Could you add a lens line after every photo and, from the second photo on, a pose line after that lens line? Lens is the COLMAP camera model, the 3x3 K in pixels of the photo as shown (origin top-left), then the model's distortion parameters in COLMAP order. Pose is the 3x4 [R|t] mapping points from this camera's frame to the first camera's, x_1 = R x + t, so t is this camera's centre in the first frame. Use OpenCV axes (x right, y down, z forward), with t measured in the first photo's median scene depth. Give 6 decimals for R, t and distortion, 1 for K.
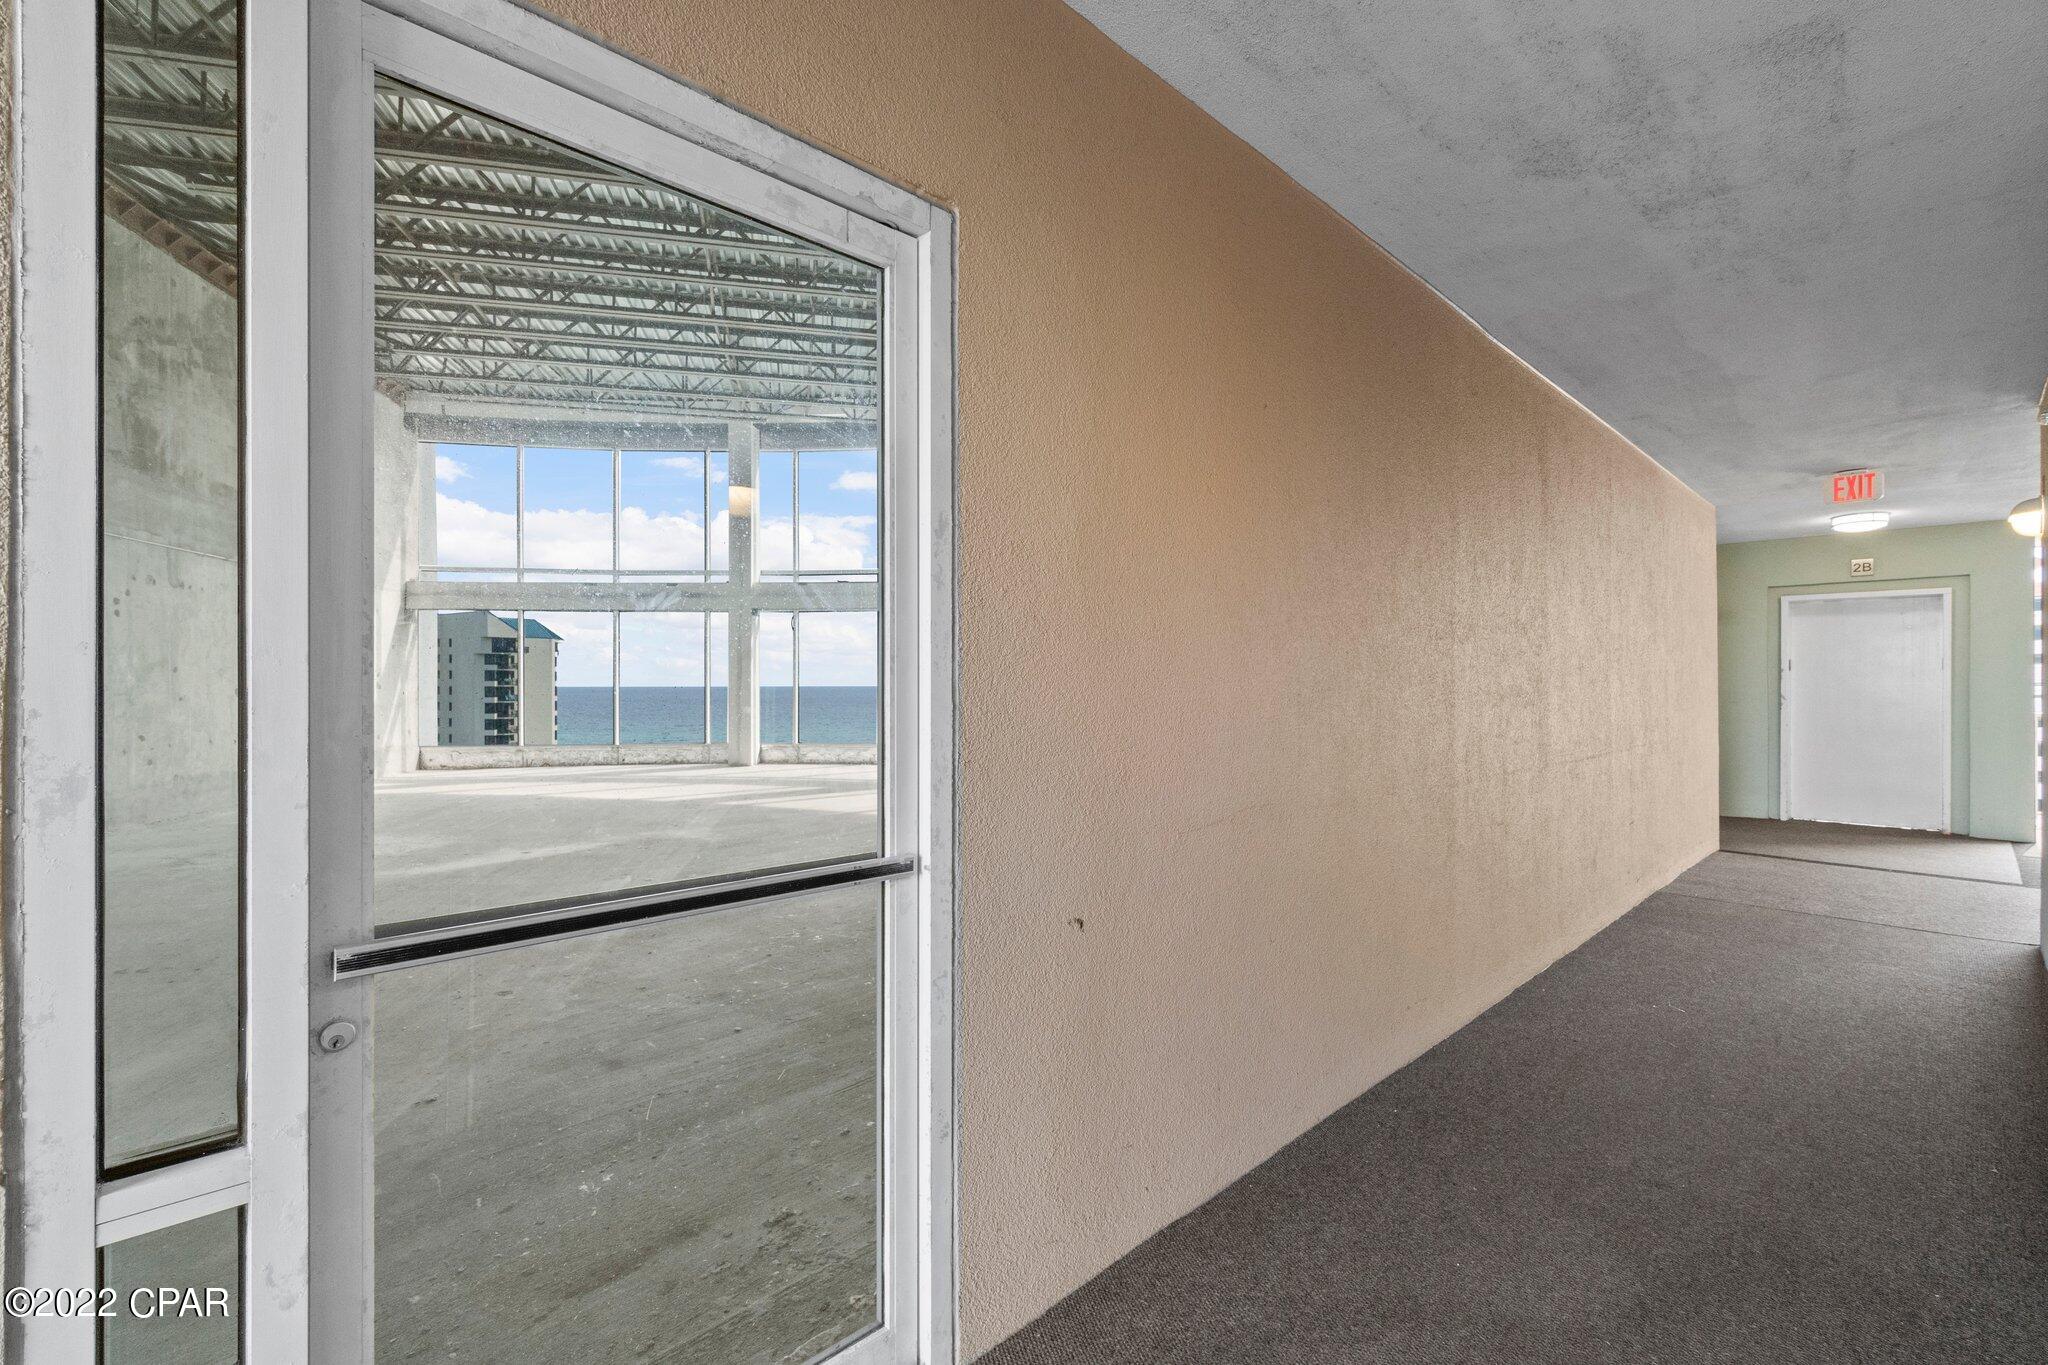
lens RADIAL K [[907.0, 0, 1027.8], [0, 907.0, 685.1], [0, 0, 1]] dist [-0.000477, 0.000092]
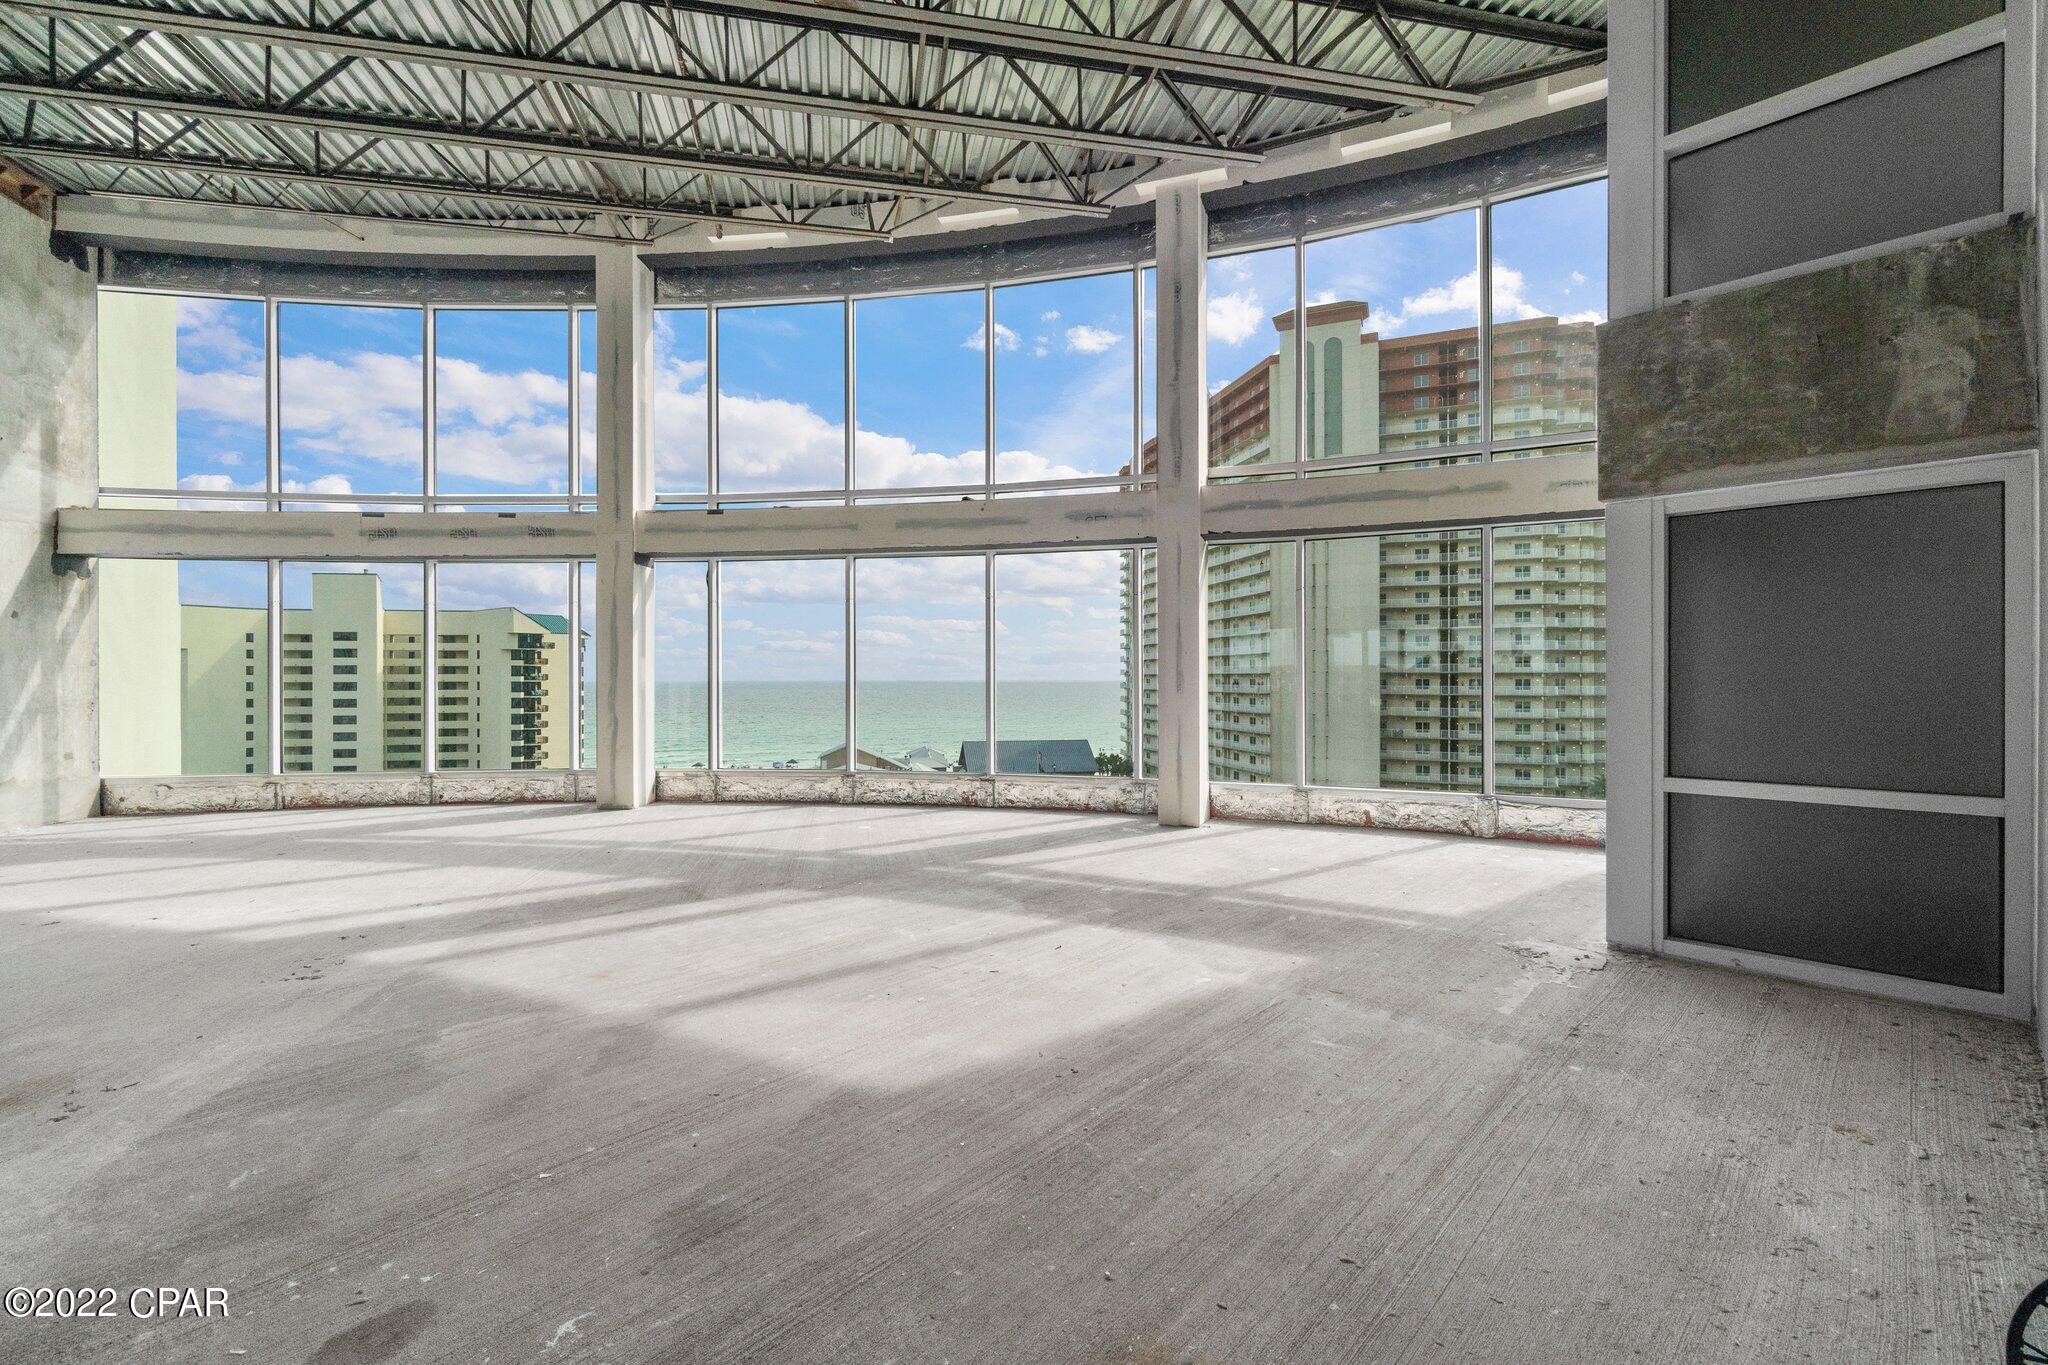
lens RADIAL K [[868.9, 0, 1025.2], [0, 868.9, 676.7], [0, 0, 1]] dist [-0.003441, 0.000290]
pose [[0.999765, -0.003757, -0.021330, -0.027294], [0.003711, 0.999991, -0.002197, 0.001873], [0.021338, 0.002117, 0.999770, 0.430820]]
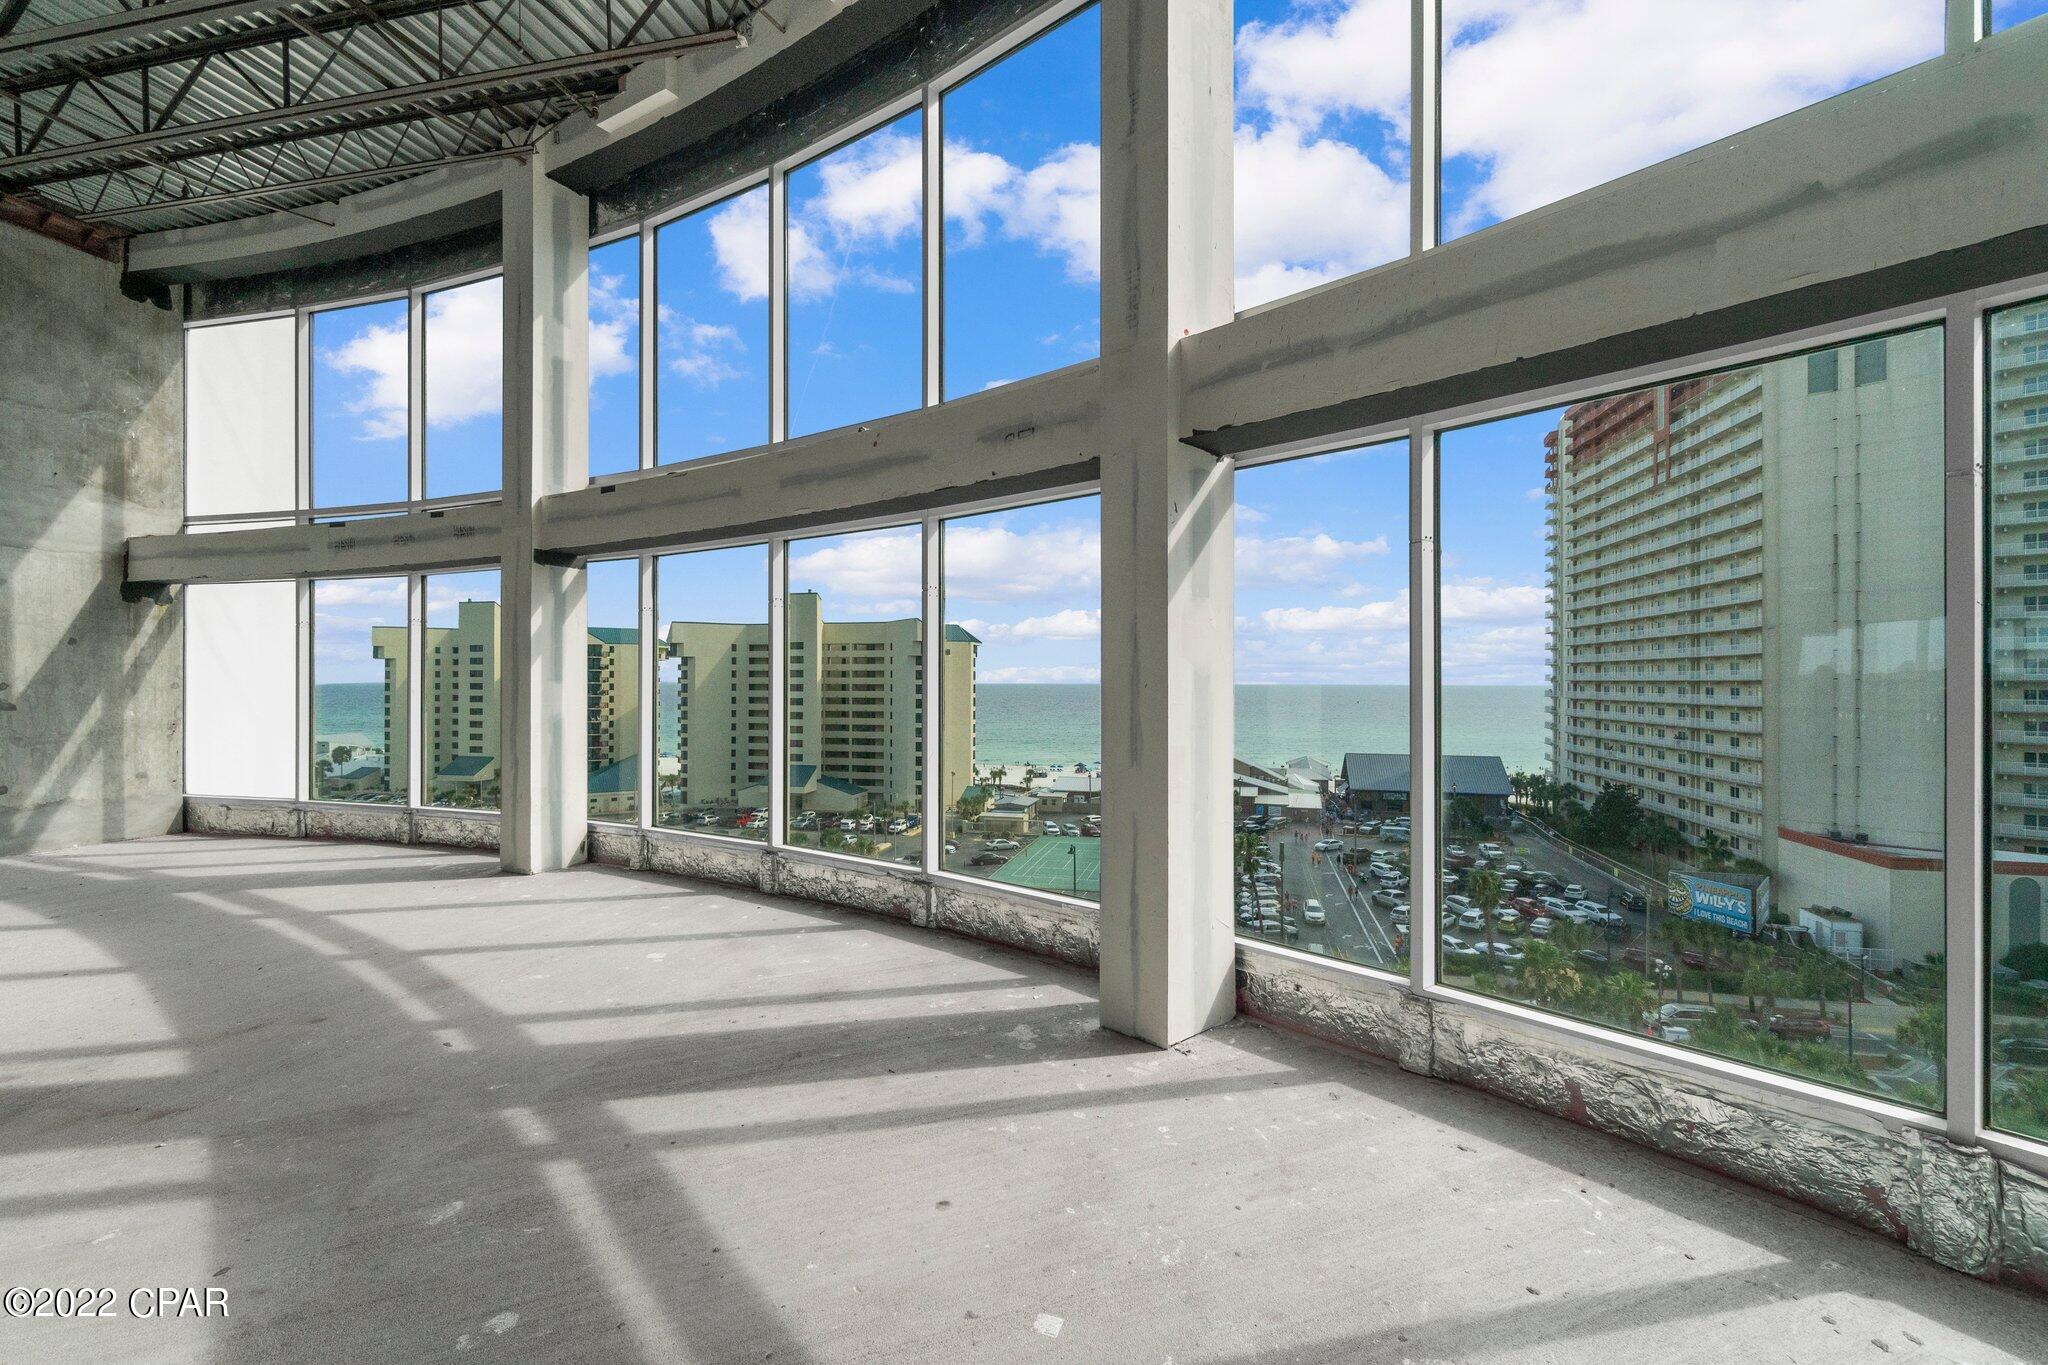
lens RADIAL K [[883.4, 0, 1028.9], [0, 883.4, 681.3], [0, 0, 1]] dist [-0.006326, 0.000069]
pose [[0.899742, 0.001466, -0.436421, 0.144116], [-0.002351, 0.999996, -0.001489, -0.014950], [0.436417, 0.002366, 0.899741, 0.715330]]
